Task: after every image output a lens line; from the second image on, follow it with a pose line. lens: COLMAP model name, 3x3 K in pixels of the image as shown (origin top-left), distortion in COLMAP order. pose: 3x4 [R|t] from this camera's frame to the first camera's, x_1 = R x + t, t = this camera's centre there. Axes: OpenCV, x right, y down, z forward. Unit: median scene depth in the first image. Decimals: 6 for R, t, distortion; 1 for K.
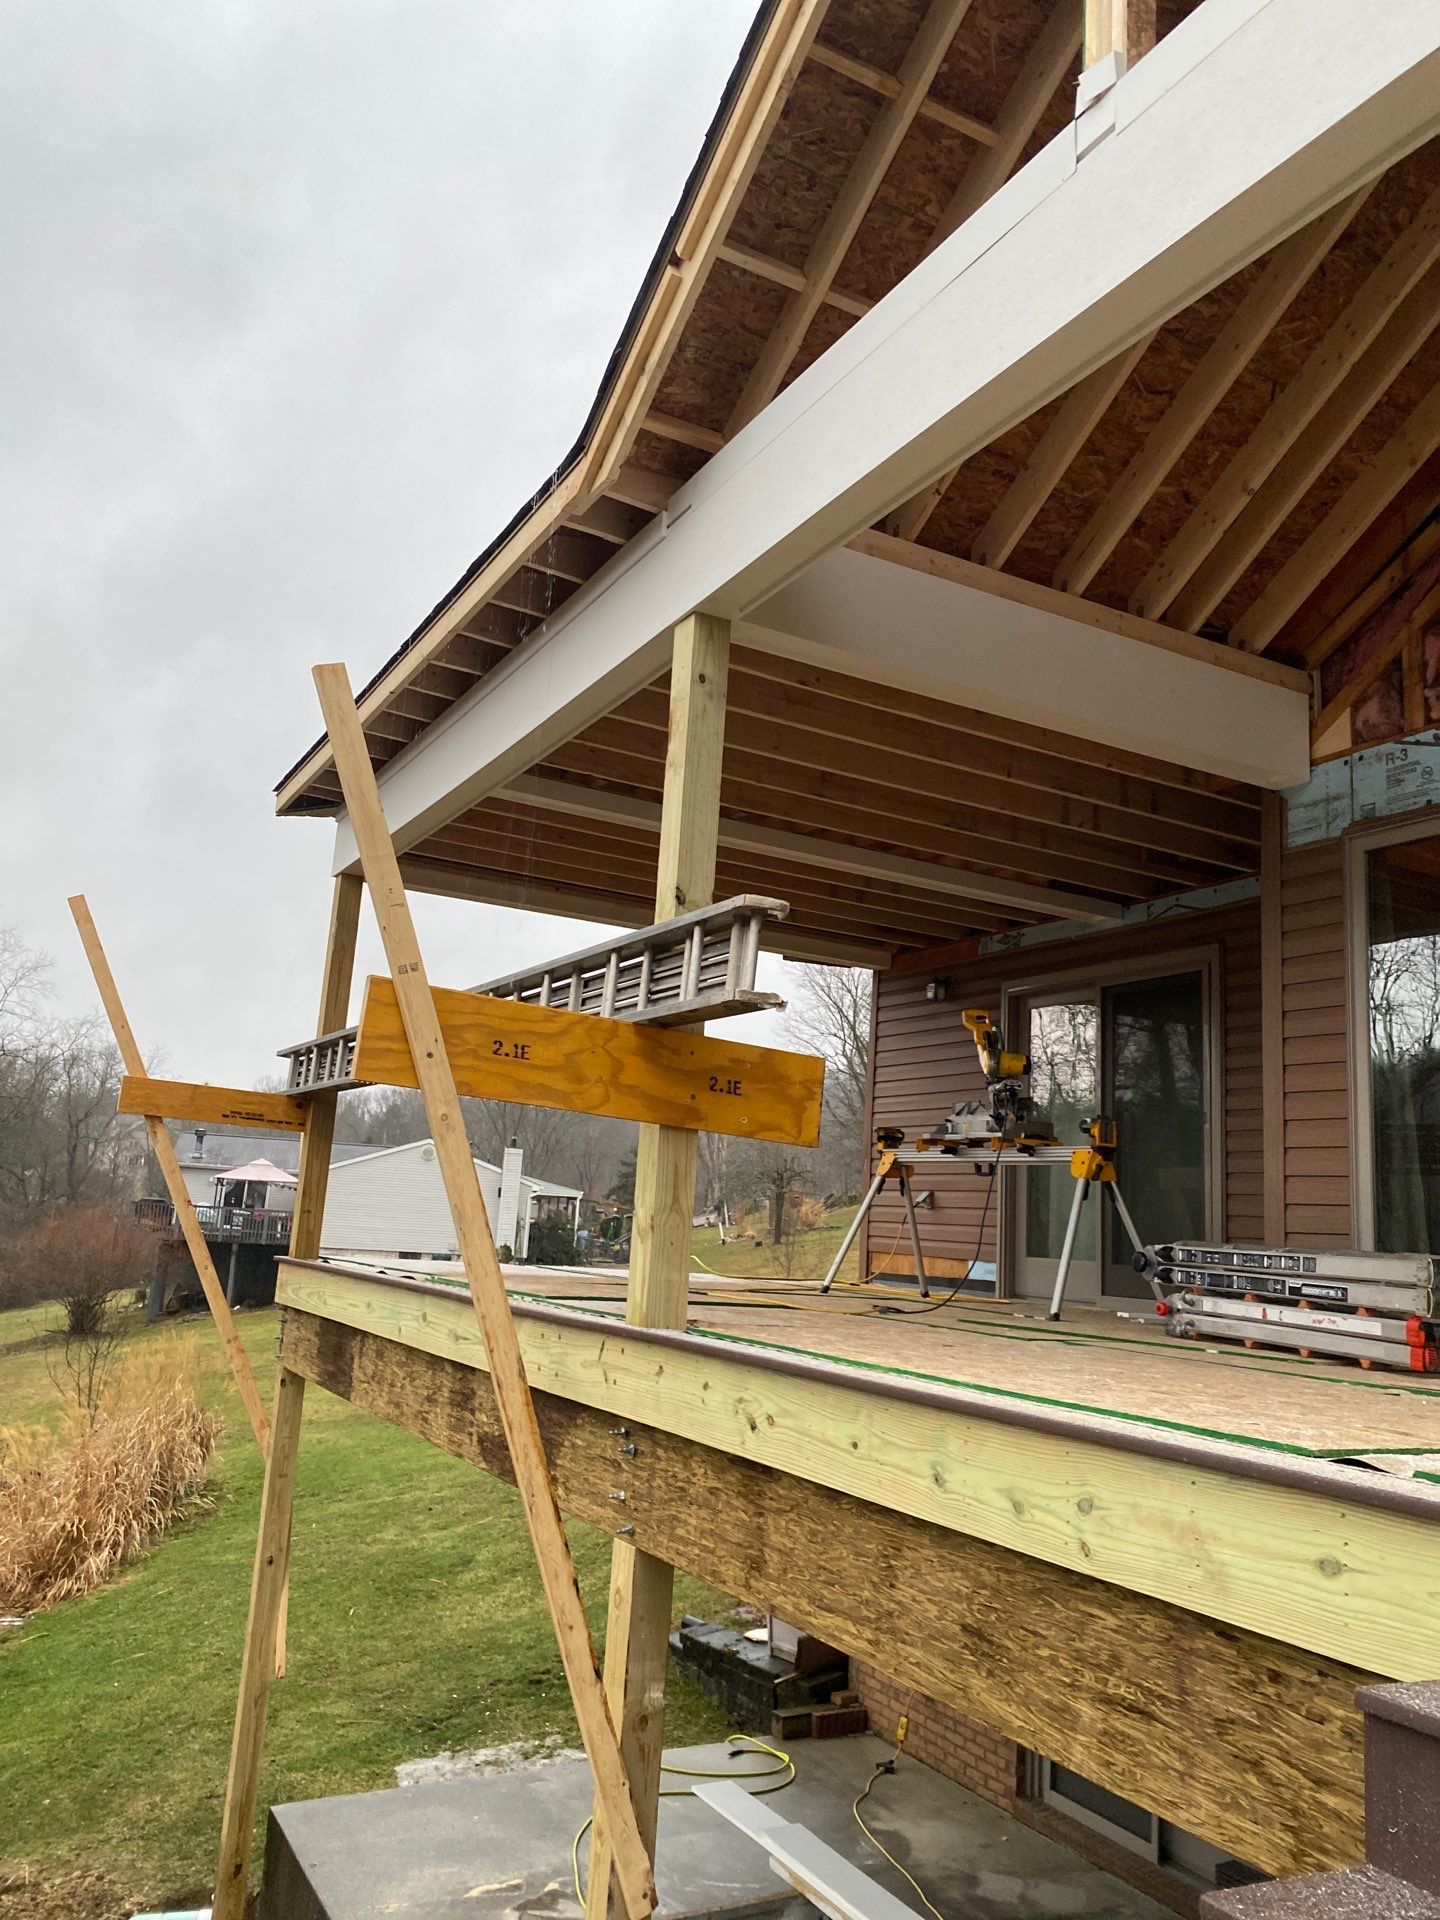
lens RADIAL K [[1463.4, 0, 706.0], [0, 1463.4, 955.4], [0, 0, 1]] dist [0.024966, 0.003860]
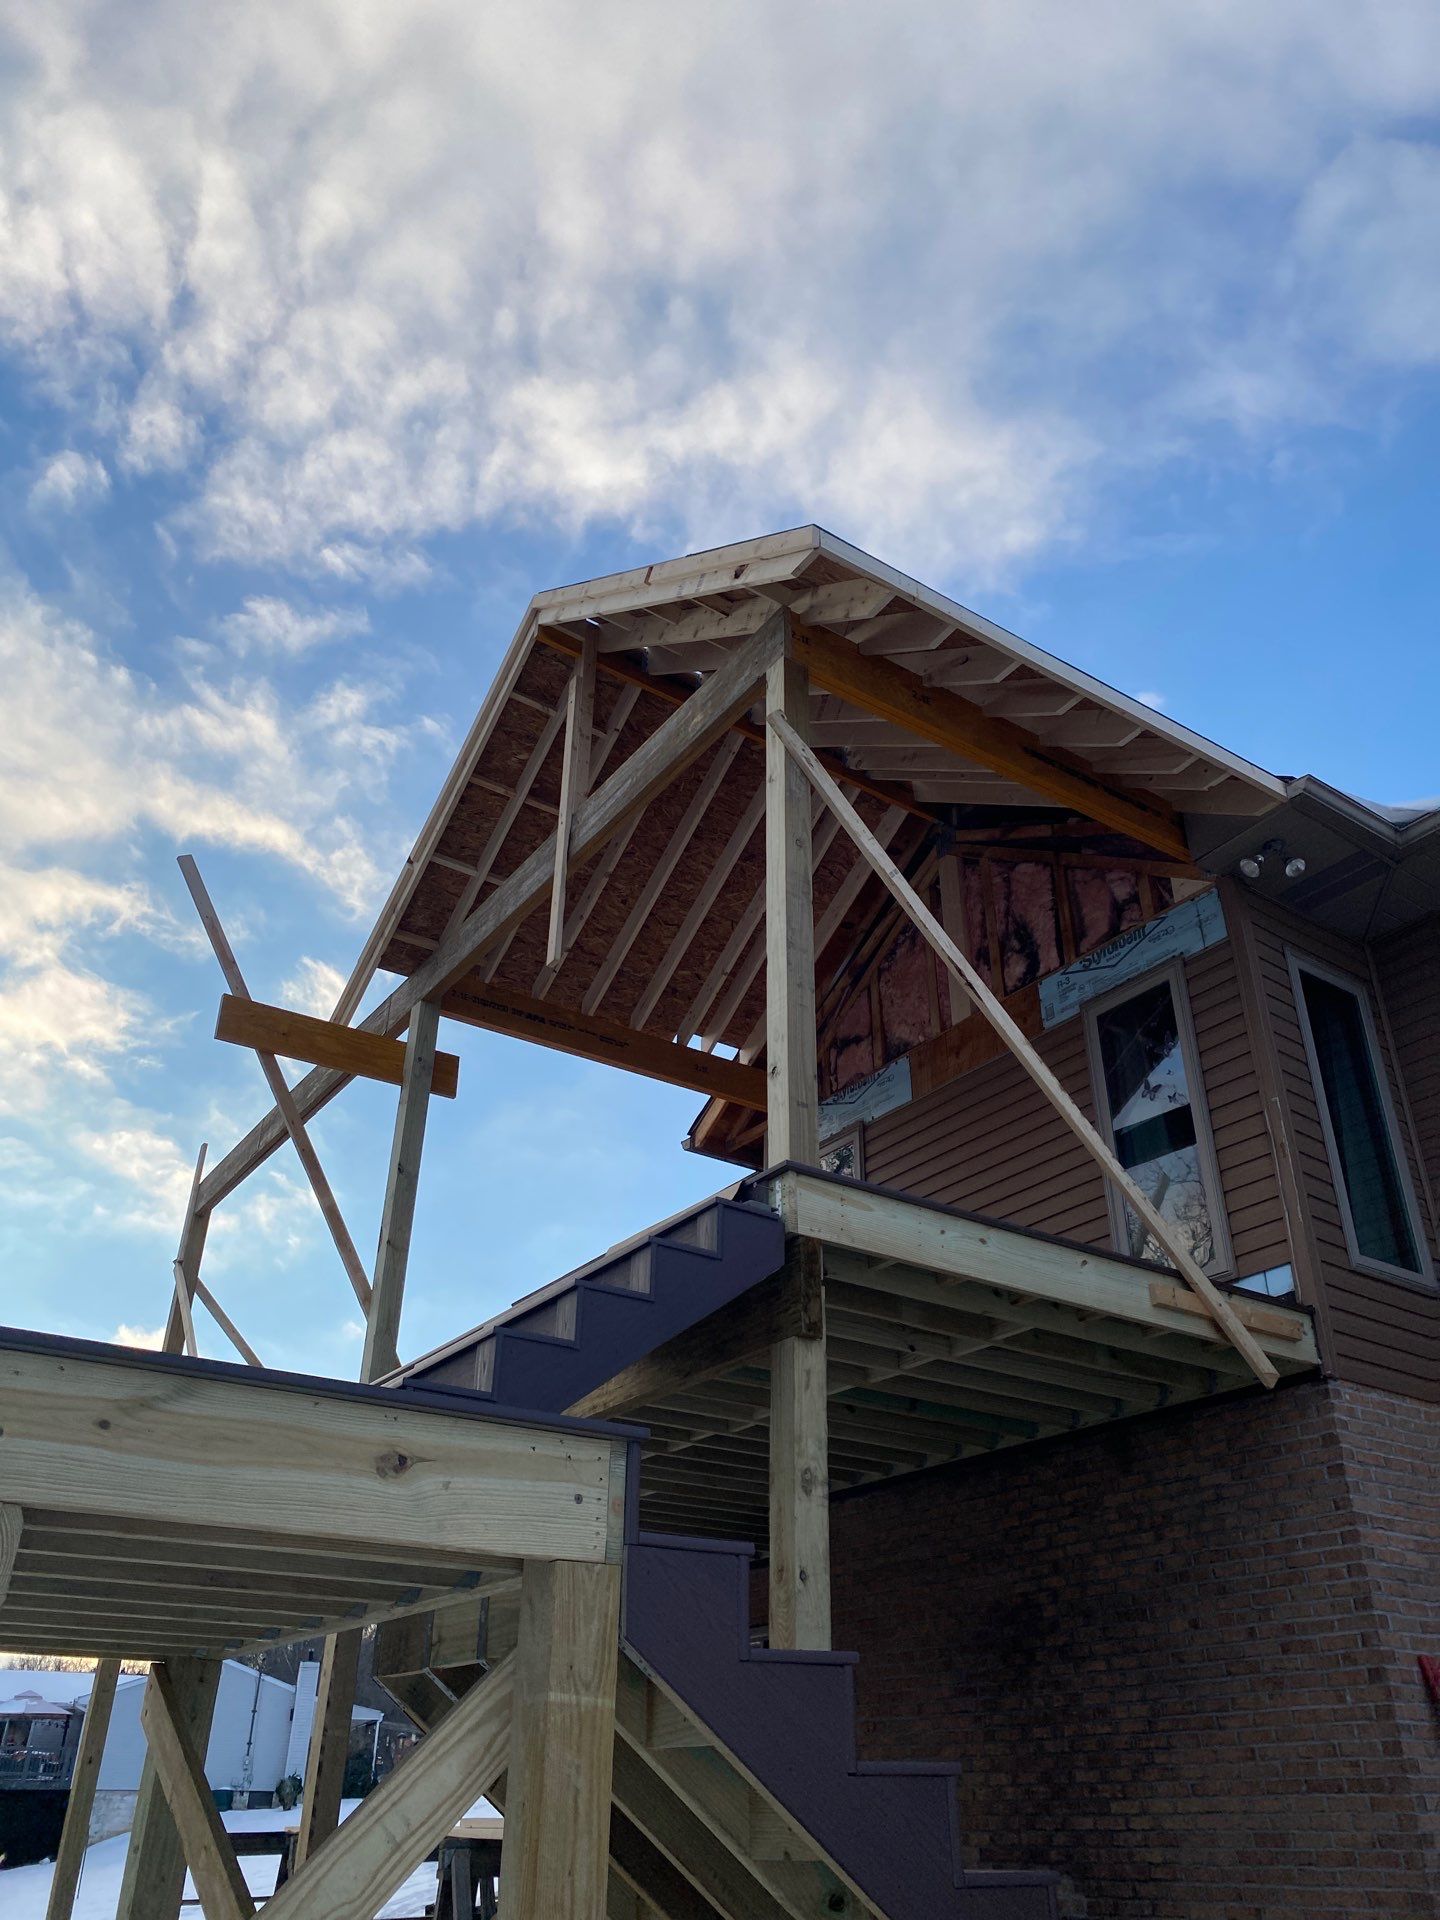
lens RADIAL K [[1463.4, 0, 737.7], [0, 1463.4, 975.3], [0, 0, 1]] dist [0.024966, 0.003860]
pose [[0.990932, 0.006148, 0.134225, 0.152752], [0.036797, 0.948347, -0.315094, 0.324467], [-0.129229, 0.317175, 0.939521, -0.888739]]
